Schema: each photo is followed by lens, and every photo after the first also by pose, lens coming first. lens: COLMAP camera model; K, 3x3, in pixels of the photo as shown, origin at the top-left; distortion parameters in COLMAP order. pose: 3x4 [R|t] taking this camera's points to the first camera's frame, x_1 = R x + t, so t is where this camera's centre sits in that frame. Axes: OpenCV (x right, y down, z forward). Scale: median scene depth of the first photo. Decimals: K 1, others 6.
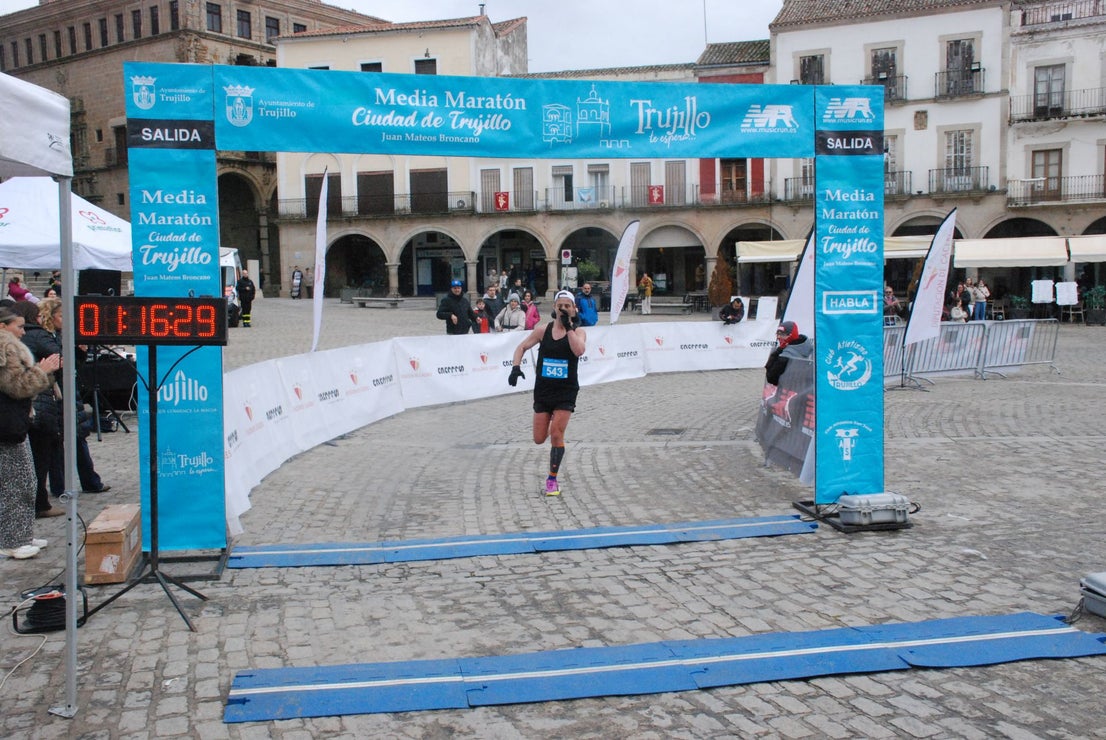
lens RADIAL K [[1120.8, 0, 544.1], [0, 1120.8, 377.3], [0, 0, 1]] dist [-0.061019, 0.243417]
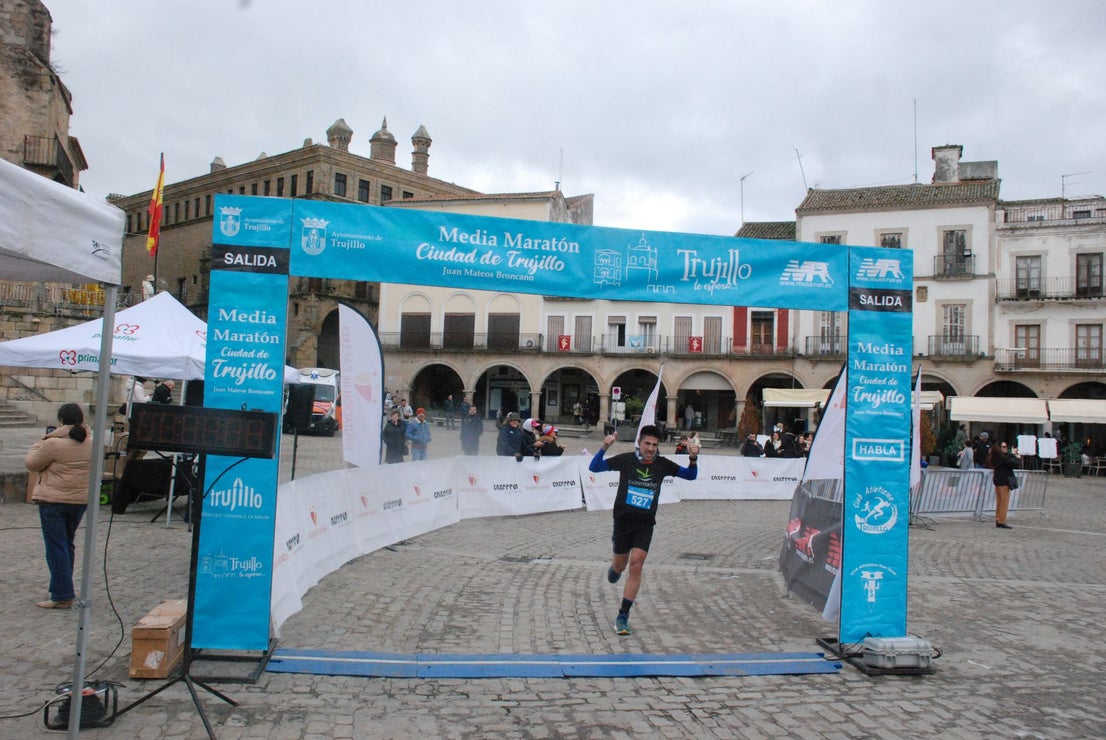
lens RADIAL K [[944.6, 0, 543.7], [0, 944.6, 376.2], [0, 0, 1]] dist [-0.126863, 0.145575]
pose [[0.996797, 0.053815, -0.059151, 0.008689], [-0.060635, 0.990883, -0.120307, -0.011144], [0.052137, 0.123508, 0.990973, 0.110025]]
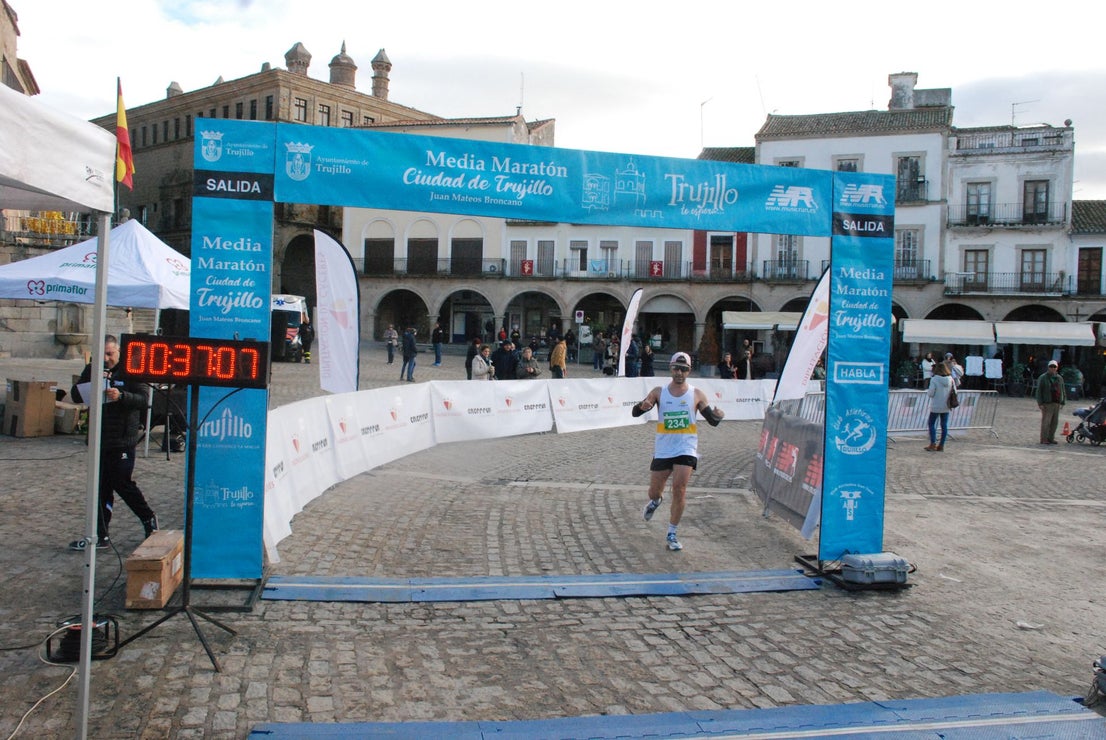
lens RADIAL K [[926.5, 0, 547.4], [0, 926.5, 374.2], [0, 0, 1]] dist [-0.133437, 0.136375]
pose [[0.998781, 0.048675, -0.008243, -0.017181], [-0.048988, 0.997851, -0.043514, -0.013115], [0.006107, 0.043865, 0.999019, 0.123830]]
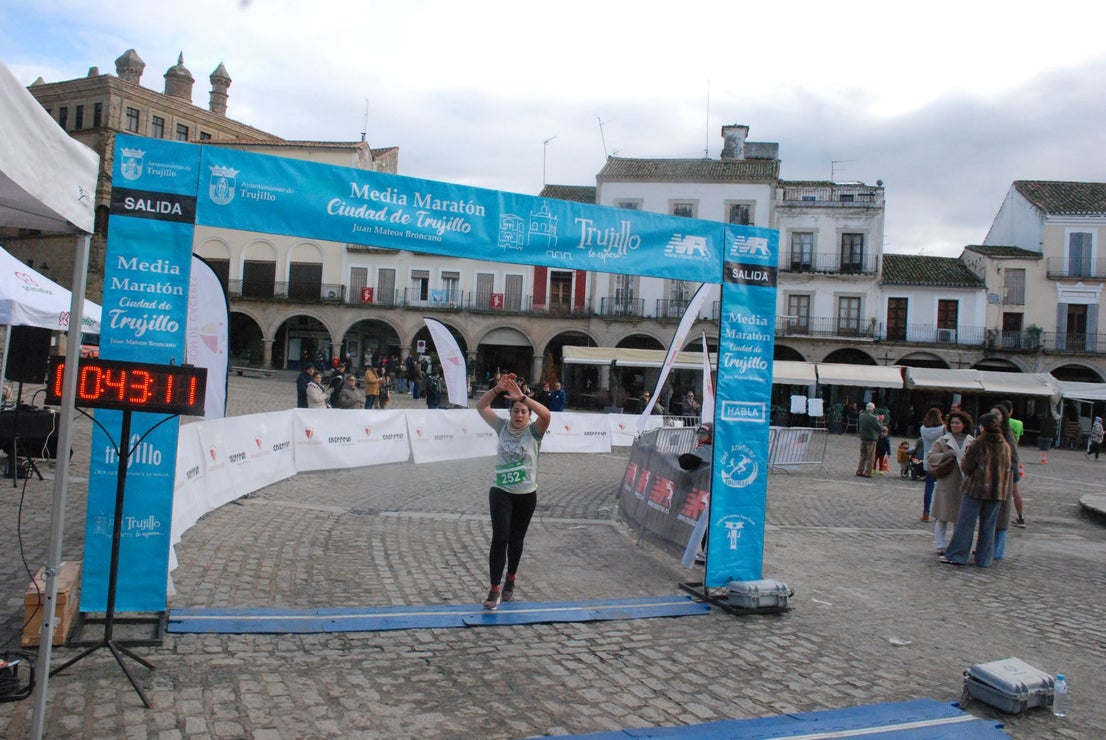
lens RADIAL K [[926.5, 0, 547.4], [0, 926.5, 374.2], [0, 0, 1]] dist [-0.133437, 0.136375]
pose [[0.981763, 0.076670, 0.173964, -0.092761], [-0.062294, 0.994289, -0.086649, -0.010400], [-0.179614, 0.074232, 0.980932, 0.104445]]
